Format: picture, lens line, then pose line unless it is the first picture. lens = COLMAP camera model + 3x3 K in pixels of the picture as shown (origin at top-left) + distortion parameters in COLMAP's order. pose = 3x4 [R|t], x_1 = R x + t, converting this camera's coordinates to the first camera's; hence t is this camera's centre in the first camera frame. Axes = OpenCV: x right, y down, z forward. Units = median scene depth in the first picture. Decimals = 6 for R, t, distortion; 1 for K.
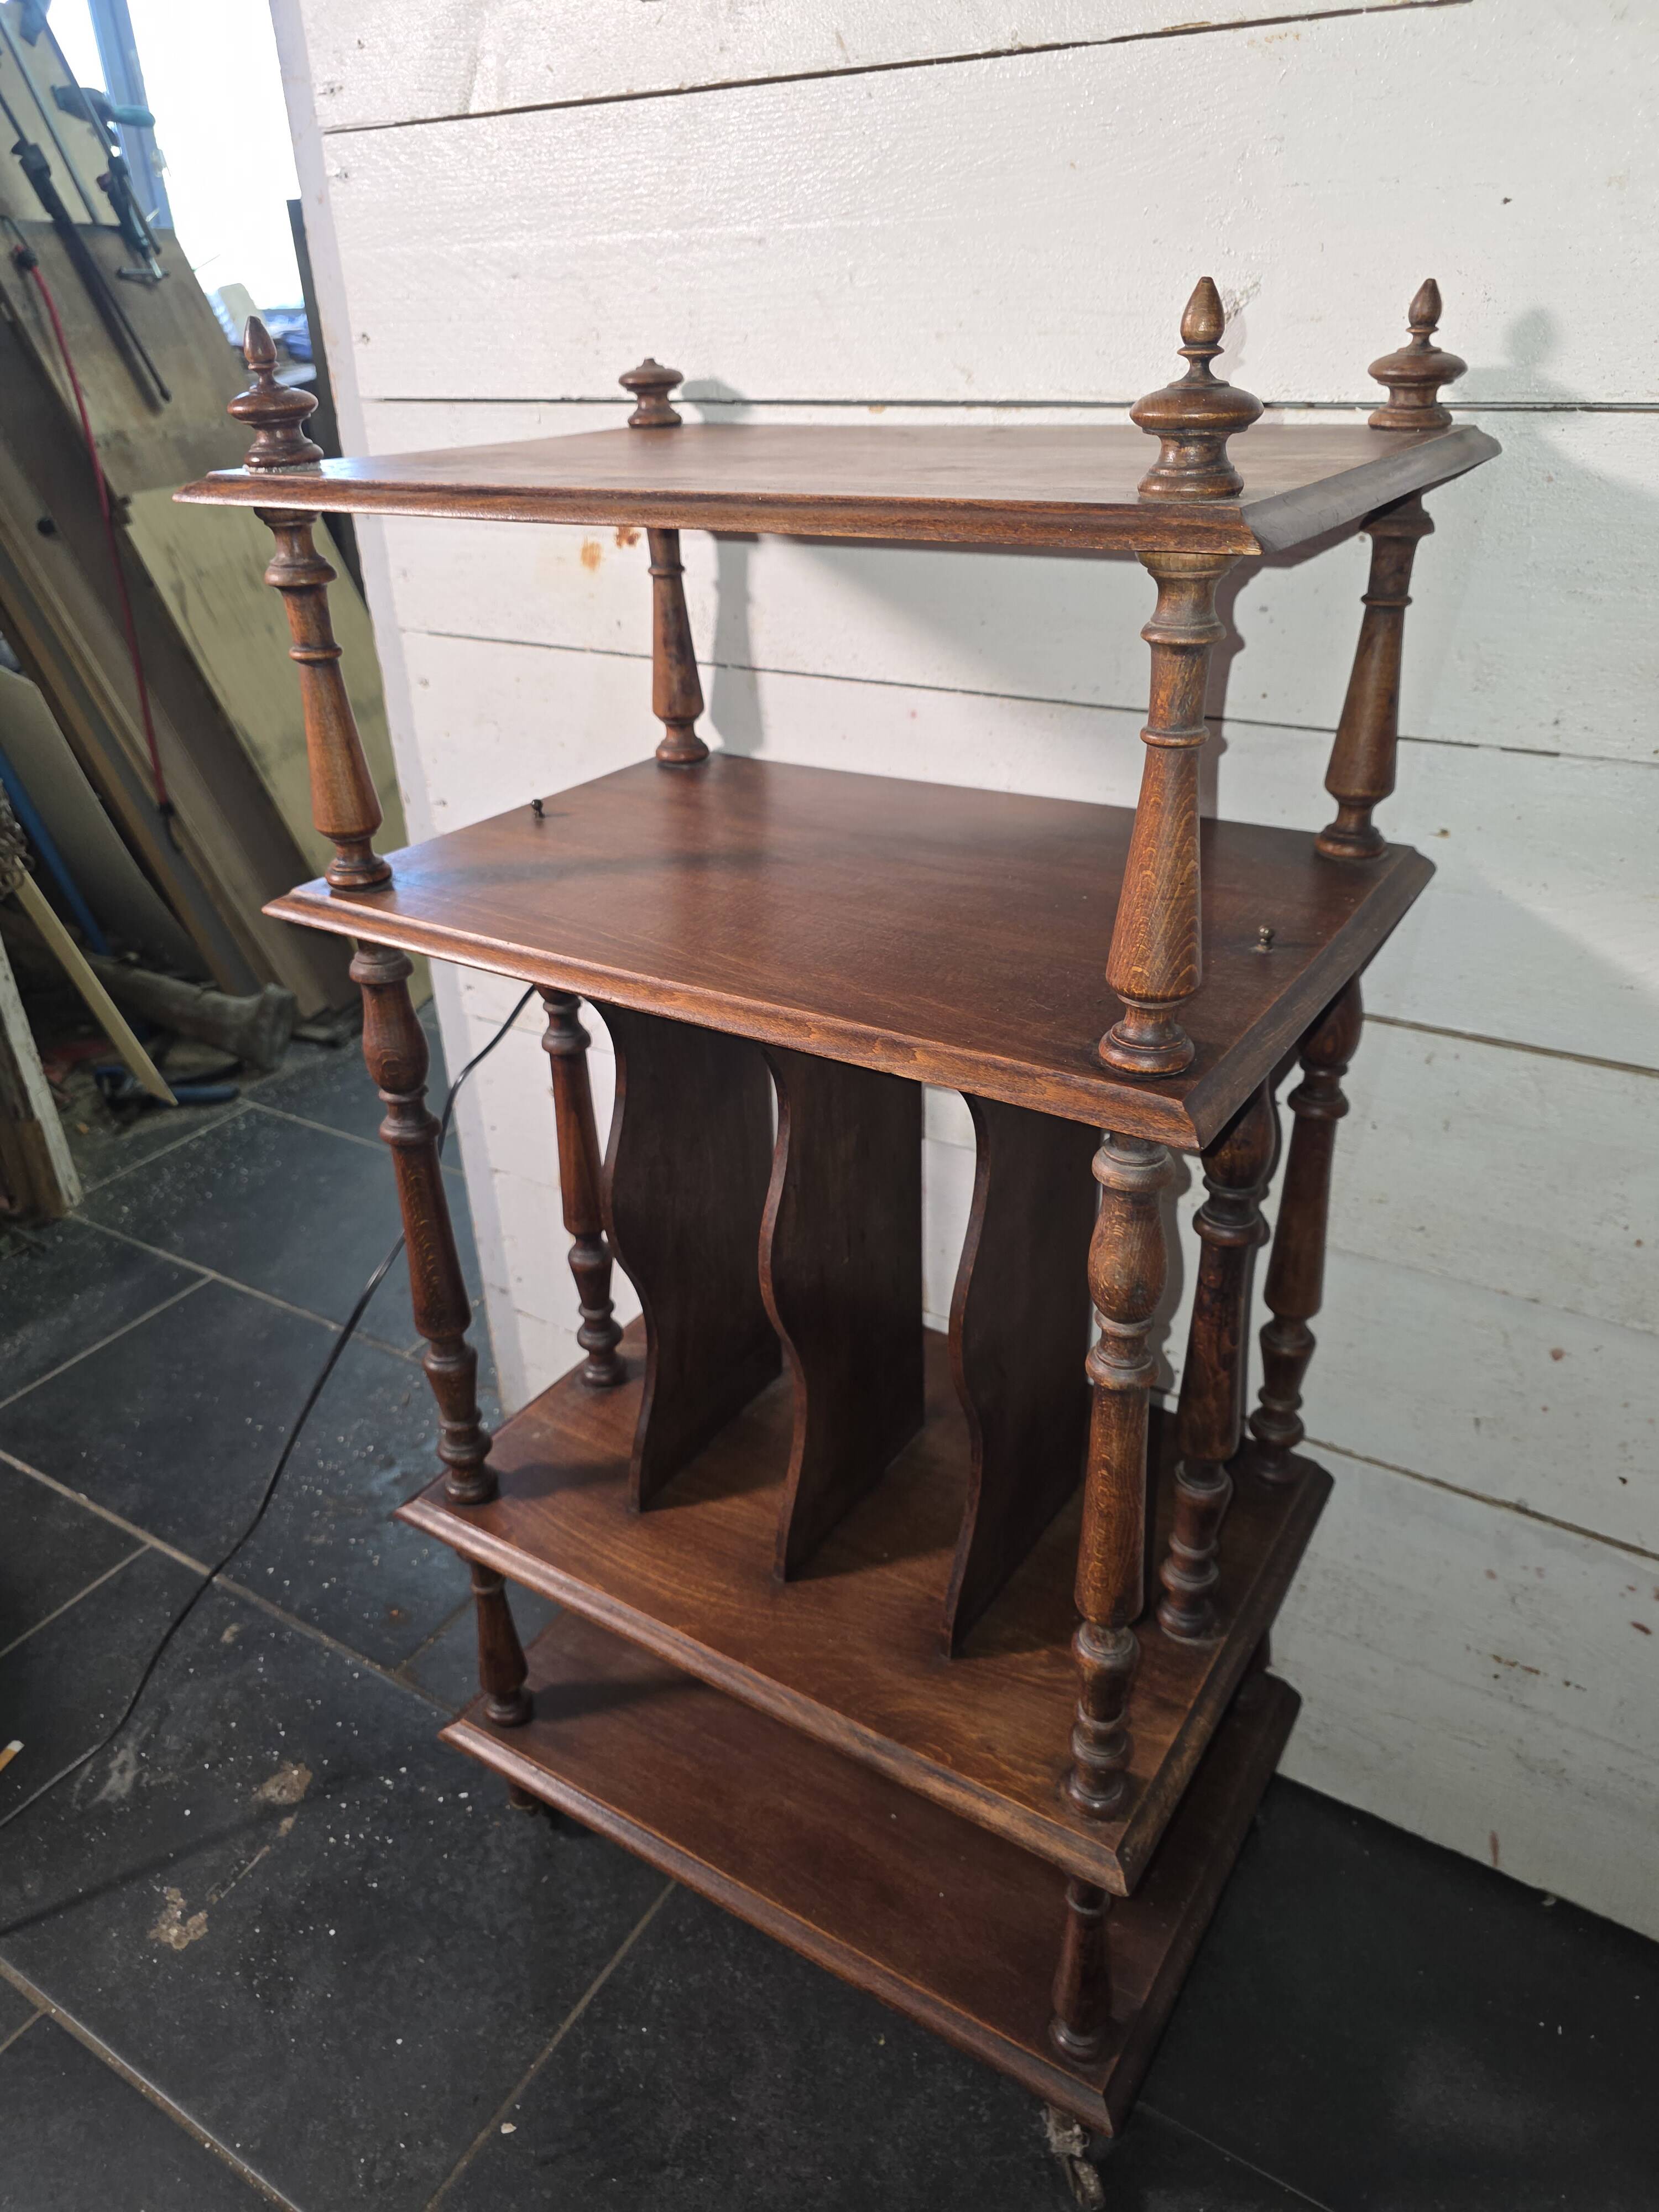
lens RADIAL K [[1505.0, 0, 829.5], [0, 1505.0, 1106.0], [0, 0, 1]] dist [0.024114, -0.019129]
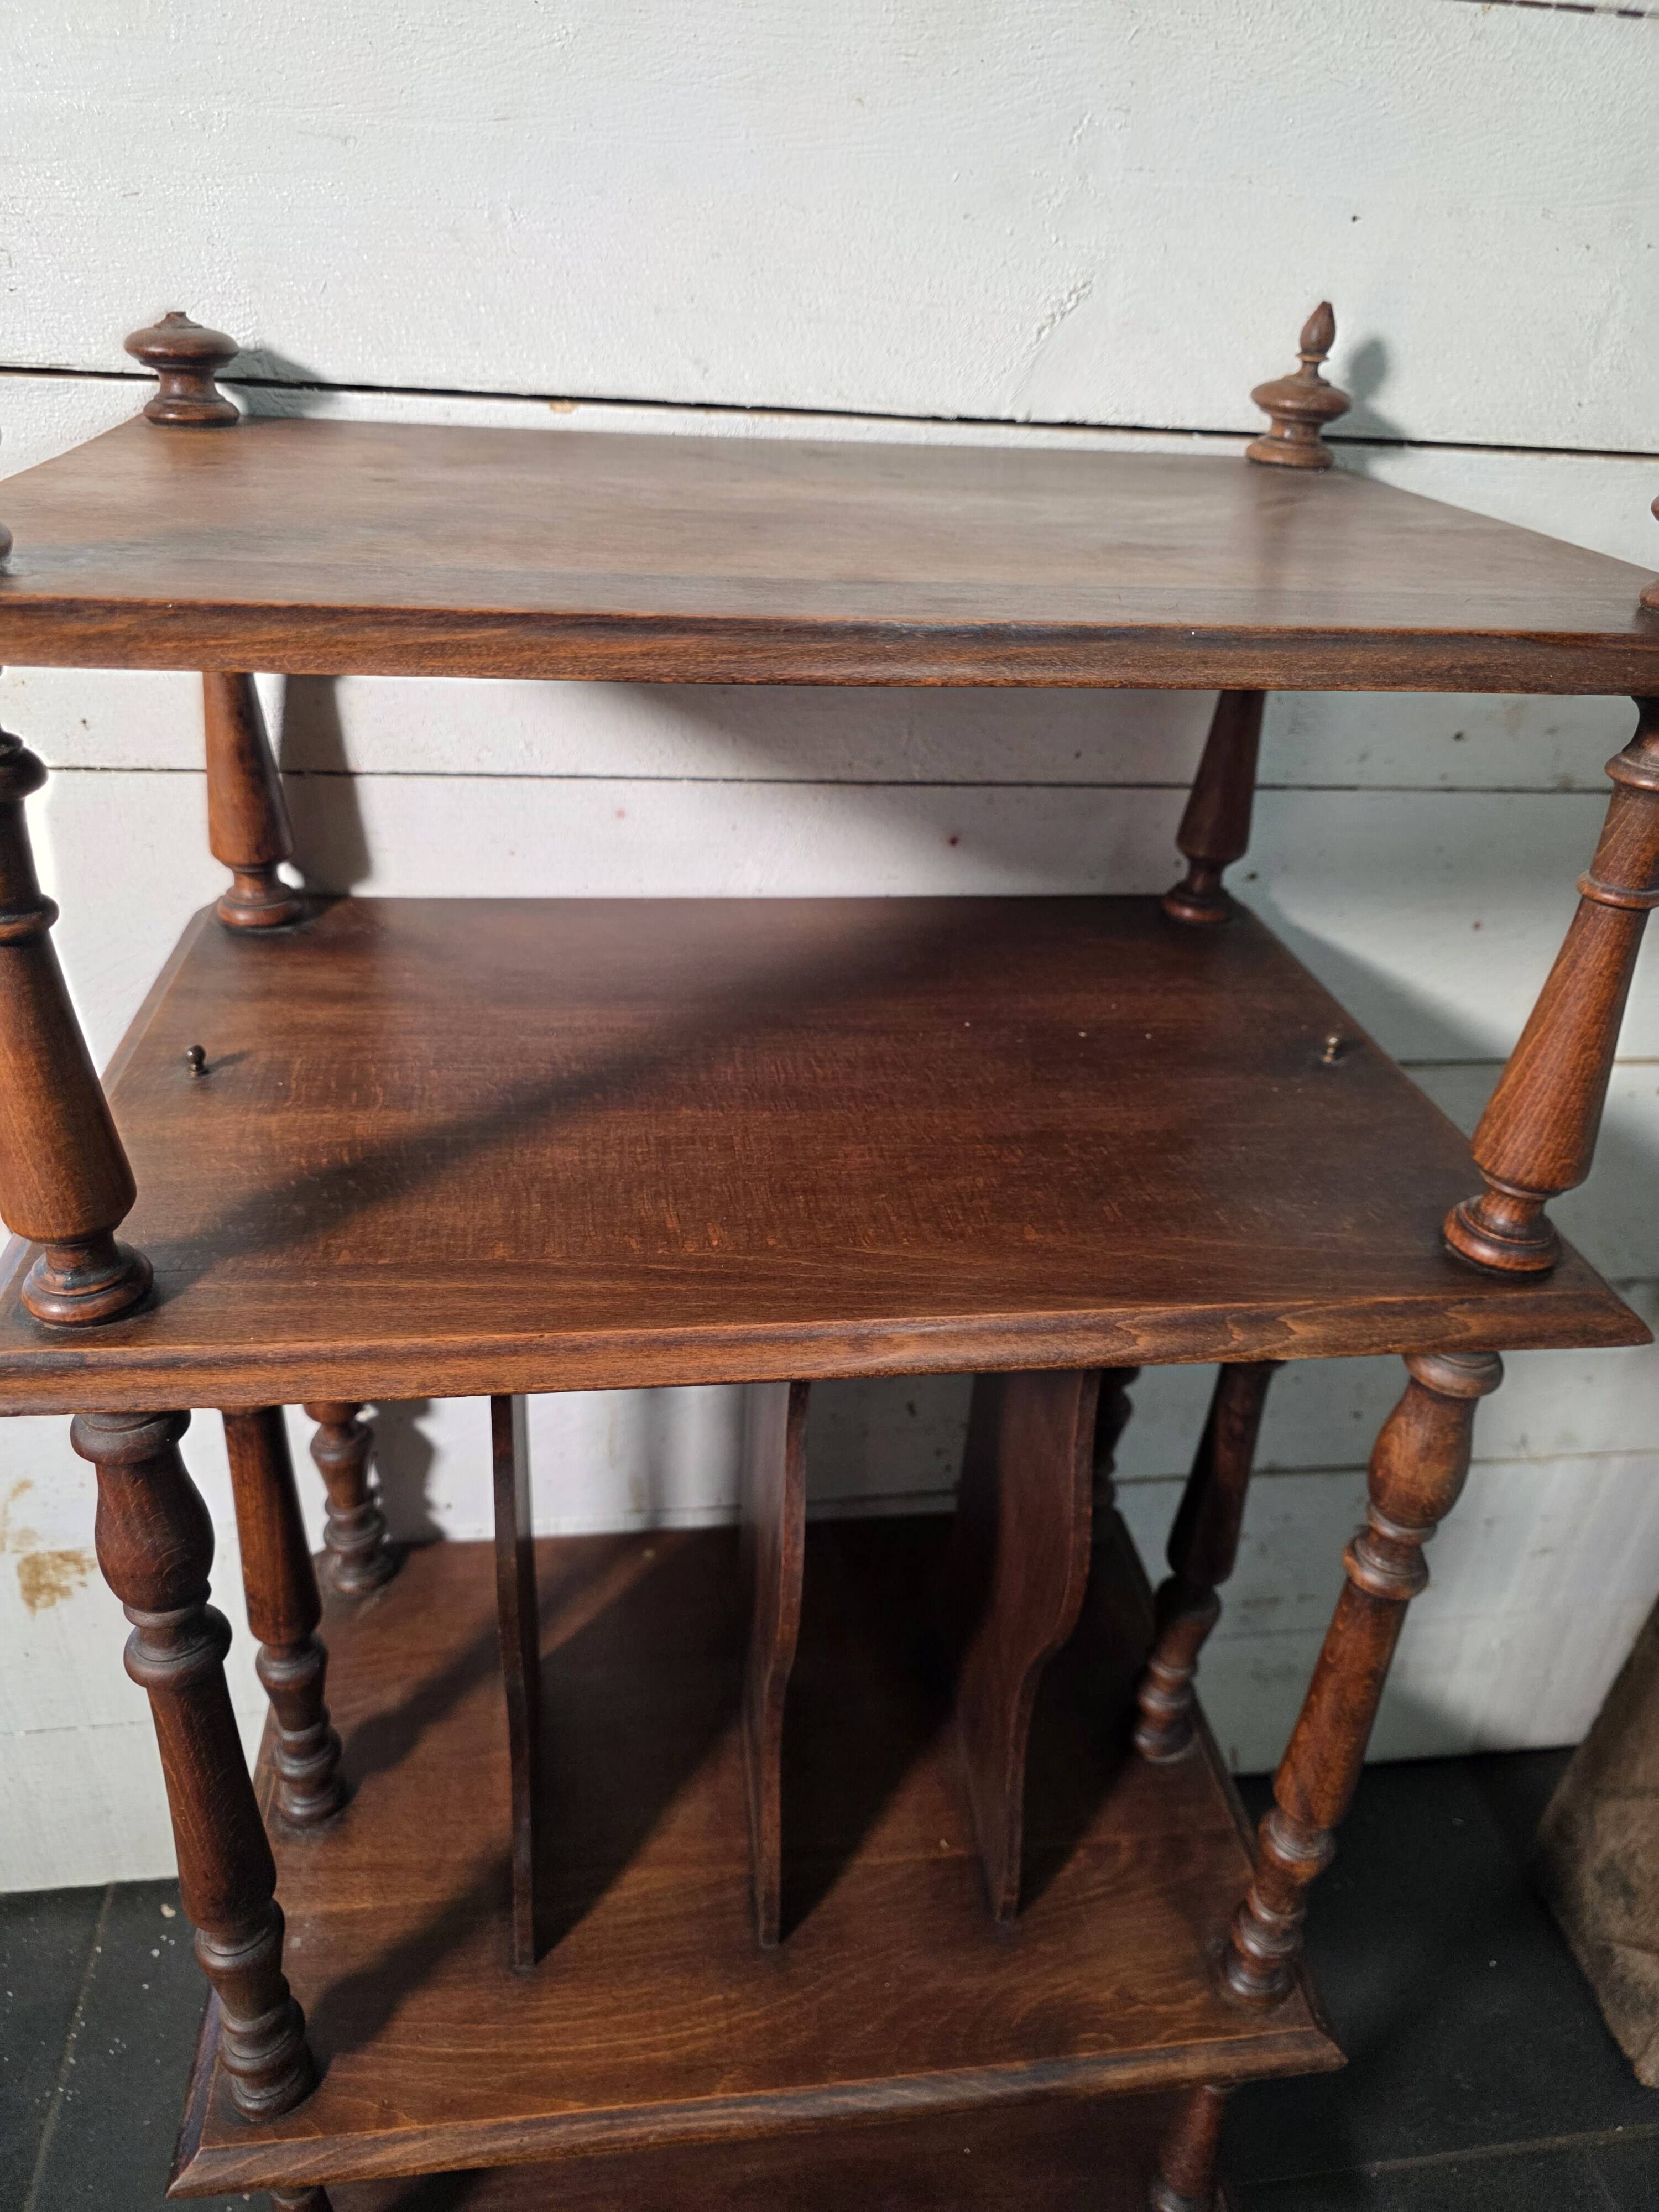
lens RADIAL K [[1515.6, 0, 822.8], [0, 1515.6, 1124.8], [0, 0, 1]] dist [0.007080, -0.004145]
pose [[0.759075, -0.265973, 0.594192, -0.351859], [0.229837, 0.963446, 0.137644, -0.187374], [-0.609082, 0.032085, 0.792458, 0.337508]]
